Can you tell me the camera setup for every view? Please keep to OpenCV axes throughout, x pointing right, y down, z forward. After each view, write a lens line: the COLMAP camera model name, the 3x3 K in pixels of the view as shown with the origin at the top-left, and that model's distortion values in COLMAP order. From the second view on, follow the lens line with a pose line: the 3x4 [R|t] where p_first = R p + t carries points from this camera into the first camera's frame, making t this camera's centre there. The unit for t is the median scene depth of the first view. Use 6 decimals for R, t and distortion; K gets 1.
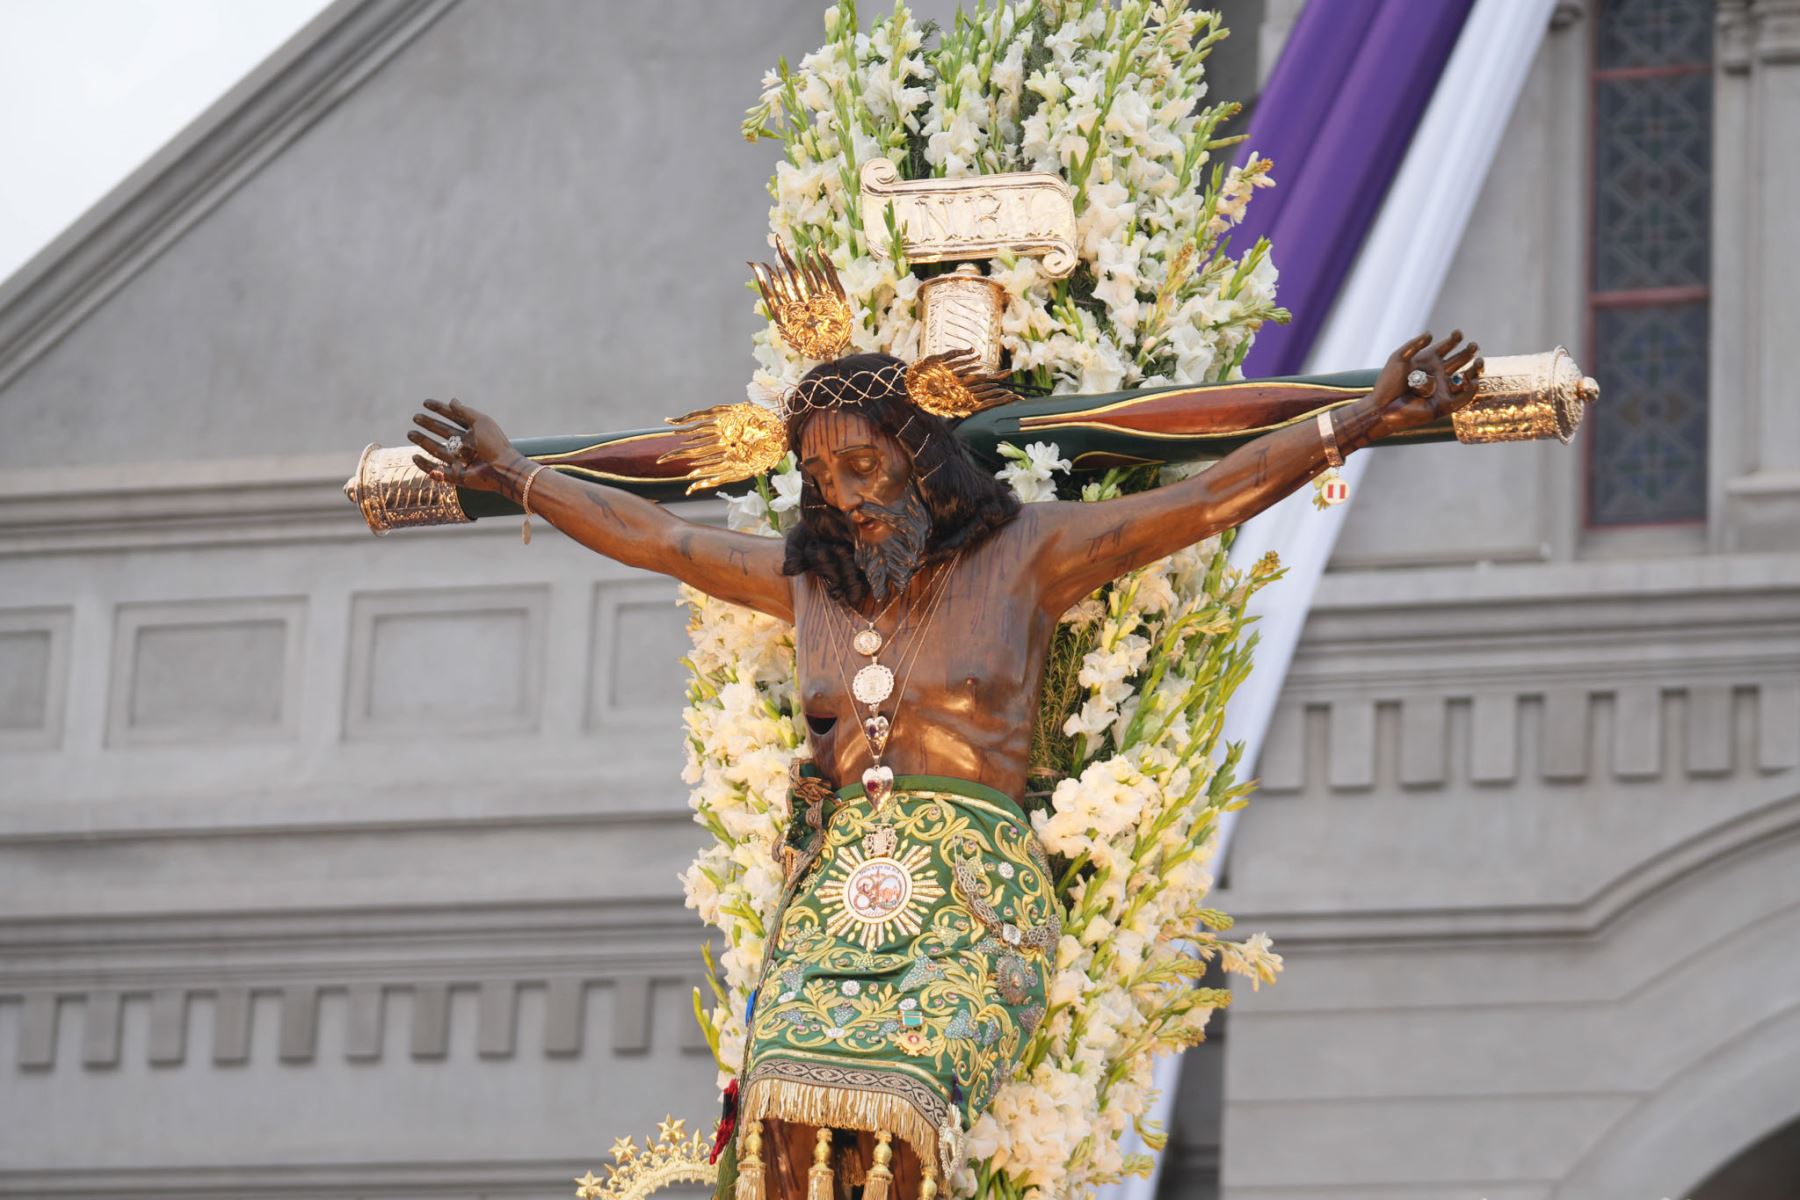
lens RADIAL K [[6751.9, 0, 900.0], [0, 6751.9, 600.0], [0, 0, 1]] dist [-0.079993, 0.046309]
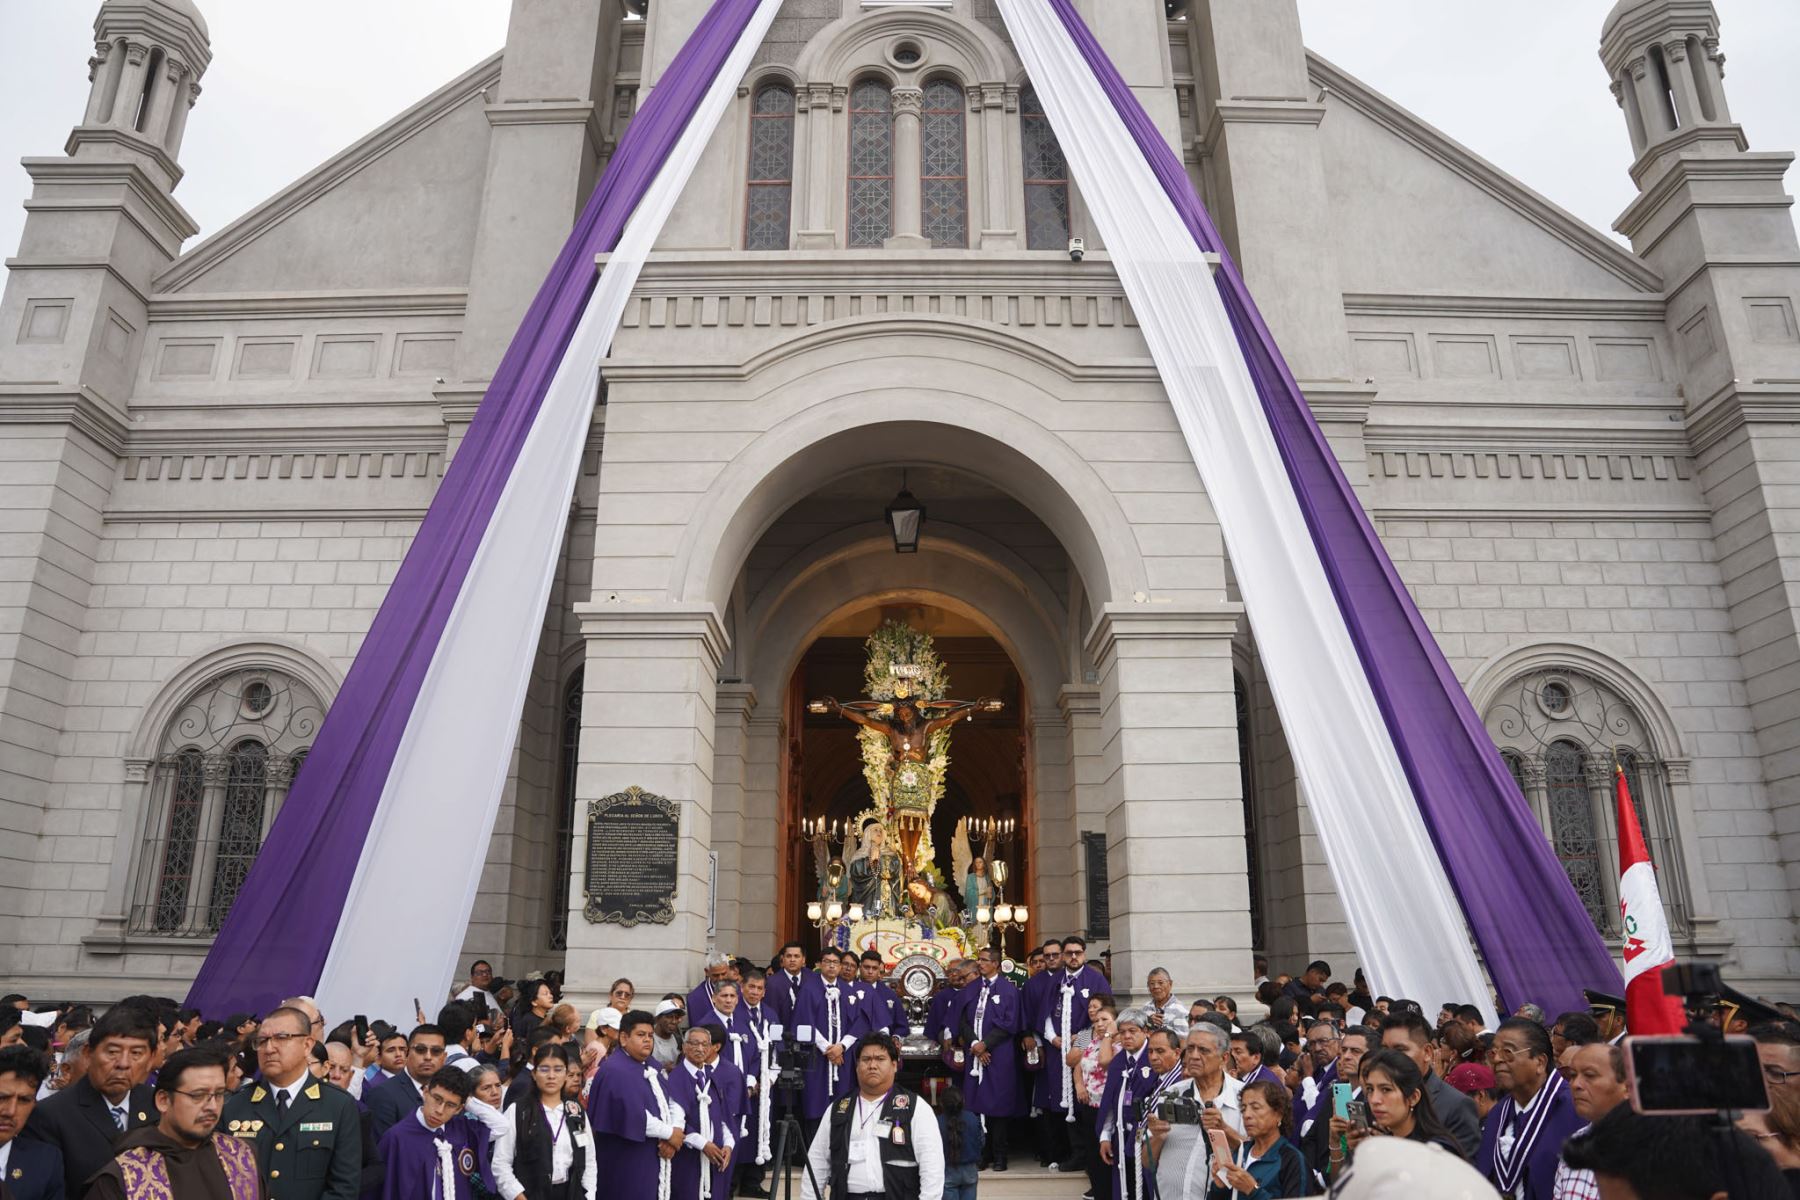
lens RADIAL K [[1241.8, 0, 895.7], [0, 1241.8, 613.5], [0, 0, 1]] dist [-0.174769, 0.126105]
pose [[0.952626, 0.044668, 0.300848, 0.015033], [-0.049612, 0.998730, 0.008810, 0.130572], [-0.300072, -0.023318, 0.953632, 0.481919]]
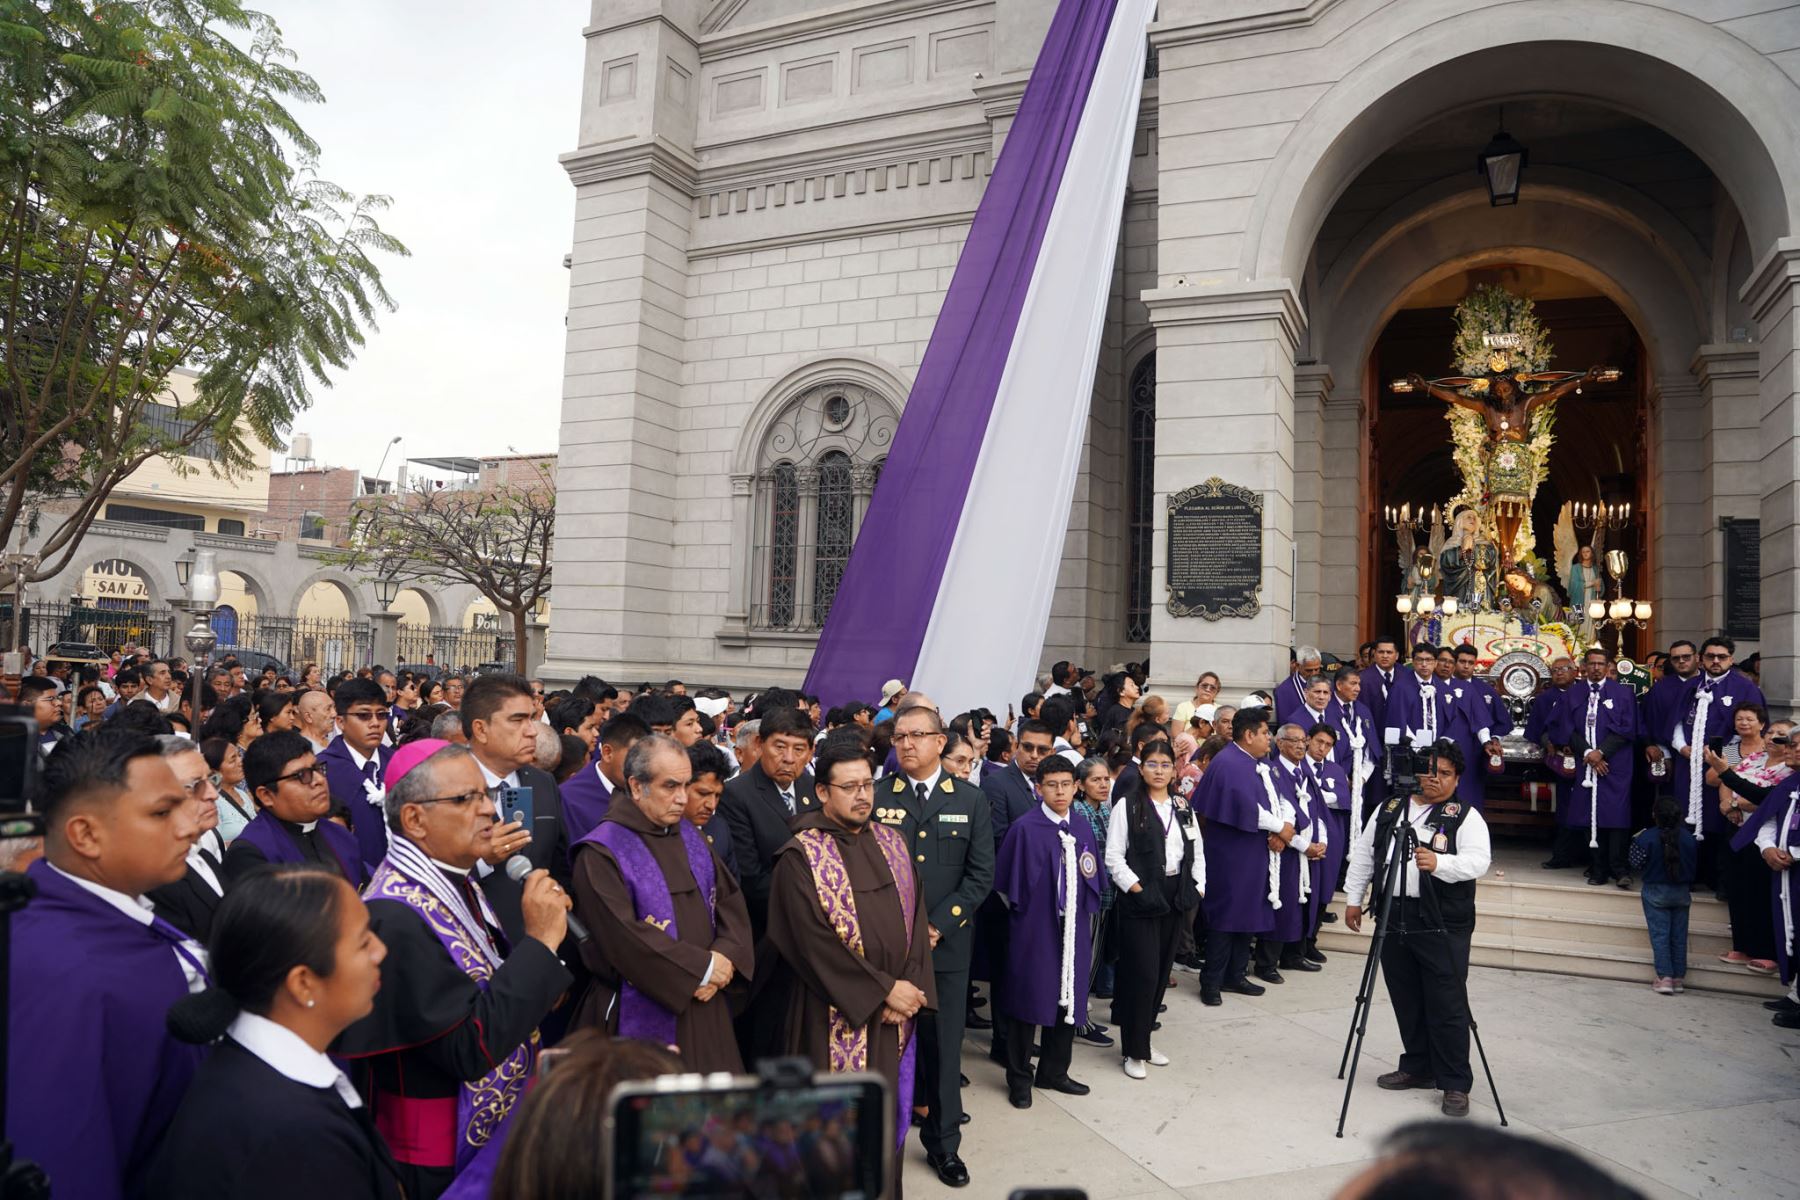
lens RADIAL K [[1241.8, 0, 895.7], [0, 1241.8, 613.5], [0, 0, 1]] dist [-0.174769, 0.126105]
pose [[0.991072, -0.018604, -0.132020, 0.007072], [0.052069, 0.965588, 0.254813, 0.132227], [0.122736, -0.259412, 0.957936, 0.494349]]
